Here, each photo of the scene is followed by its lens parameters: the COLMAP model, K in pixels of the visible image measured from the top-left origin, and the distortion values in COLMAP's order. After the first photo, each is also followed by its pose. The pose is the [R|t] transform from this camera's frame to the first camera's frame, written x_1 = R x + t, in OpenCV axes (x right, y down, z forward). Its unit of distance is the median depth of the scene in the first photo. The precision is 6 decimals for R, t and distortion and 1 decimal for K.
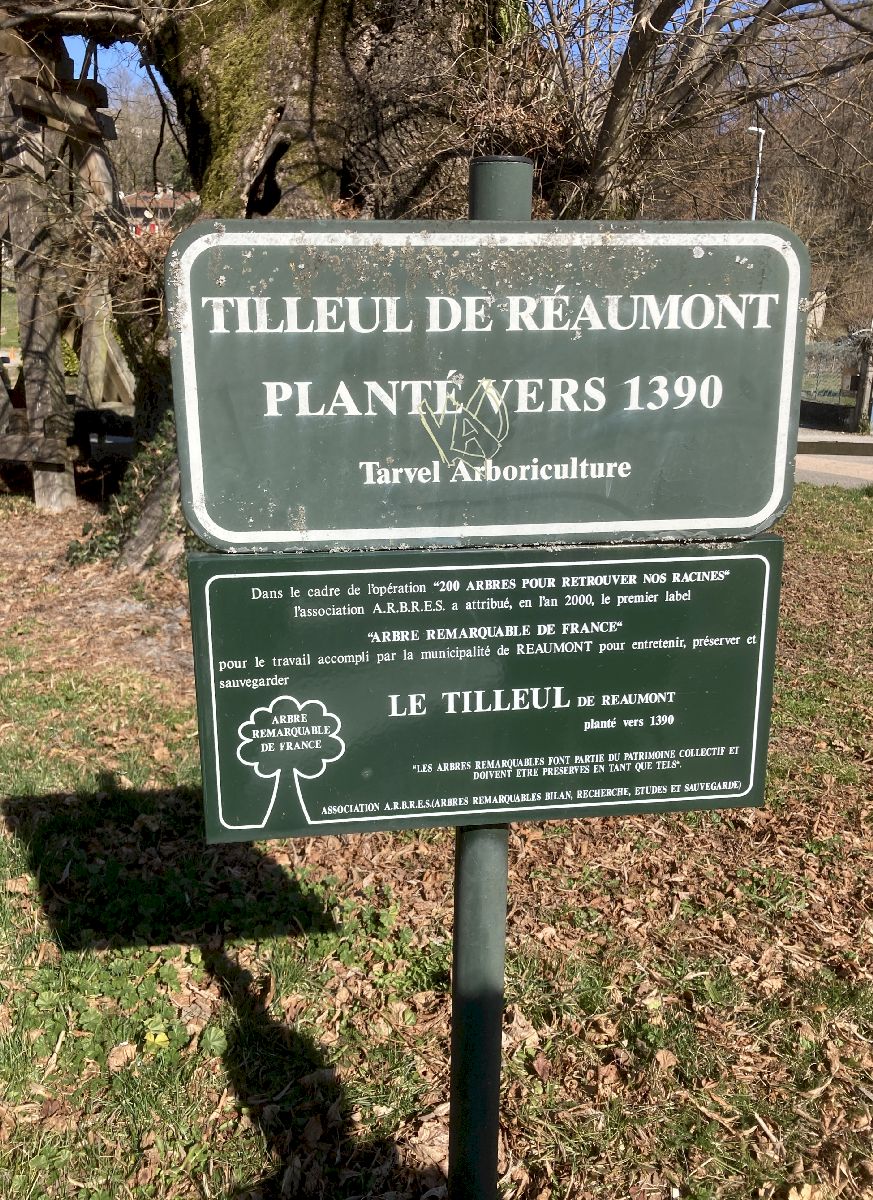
lens RADIAL K [[1030.0, 0, 436.5], [0, 1030.0, 600.0], [0, 0, 1]] dist [0.005713, 0.012752]
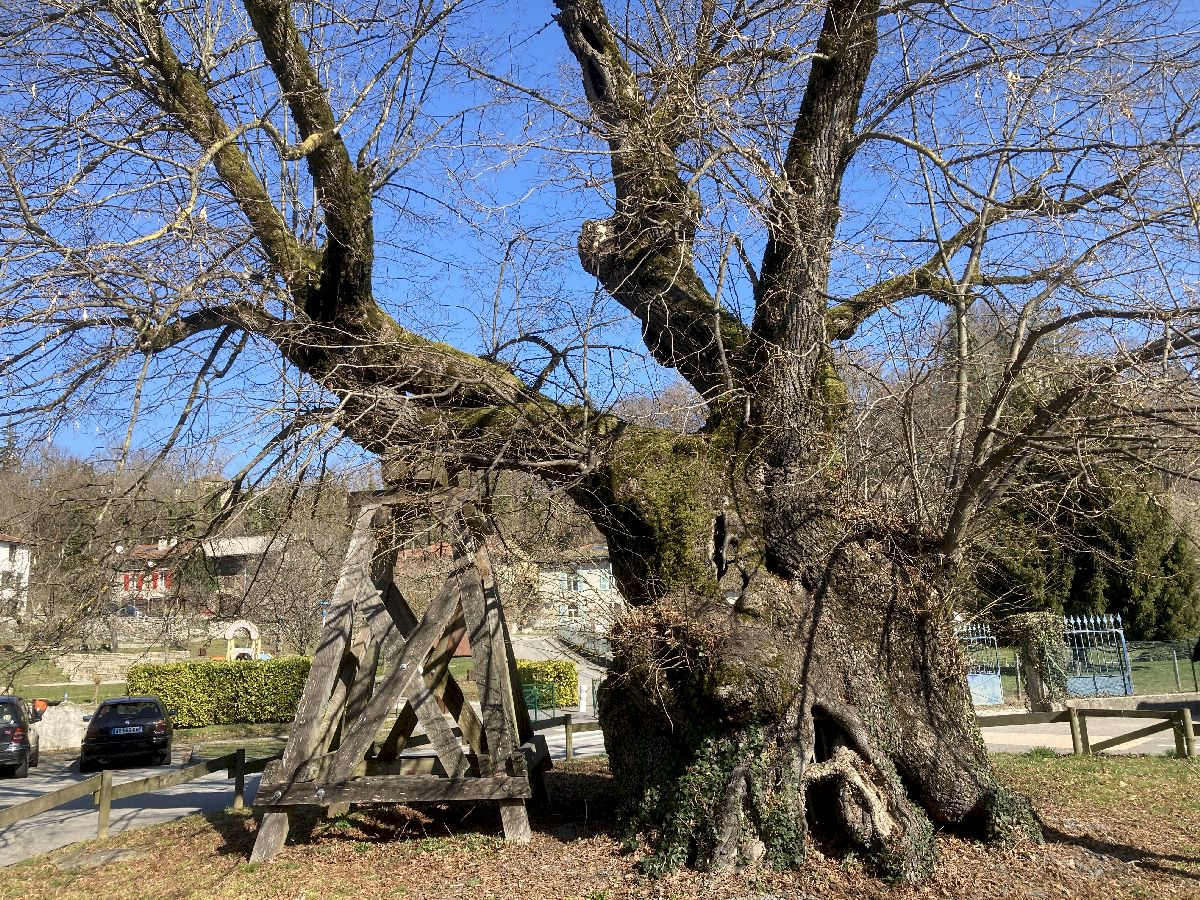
lens RADIAL K [[989.6, 0, 600.0], [0, 989.6, 450.0], [0, 0, 1]] dist [-0.013663, 0.113046]
pose [[0.974302, -0.042297, 0.221240, -0.615375], [0.133953, 0.898453, -0.418137, -0.005654], [-0.181088, 0.437028, 0.881030, -0.228763]]
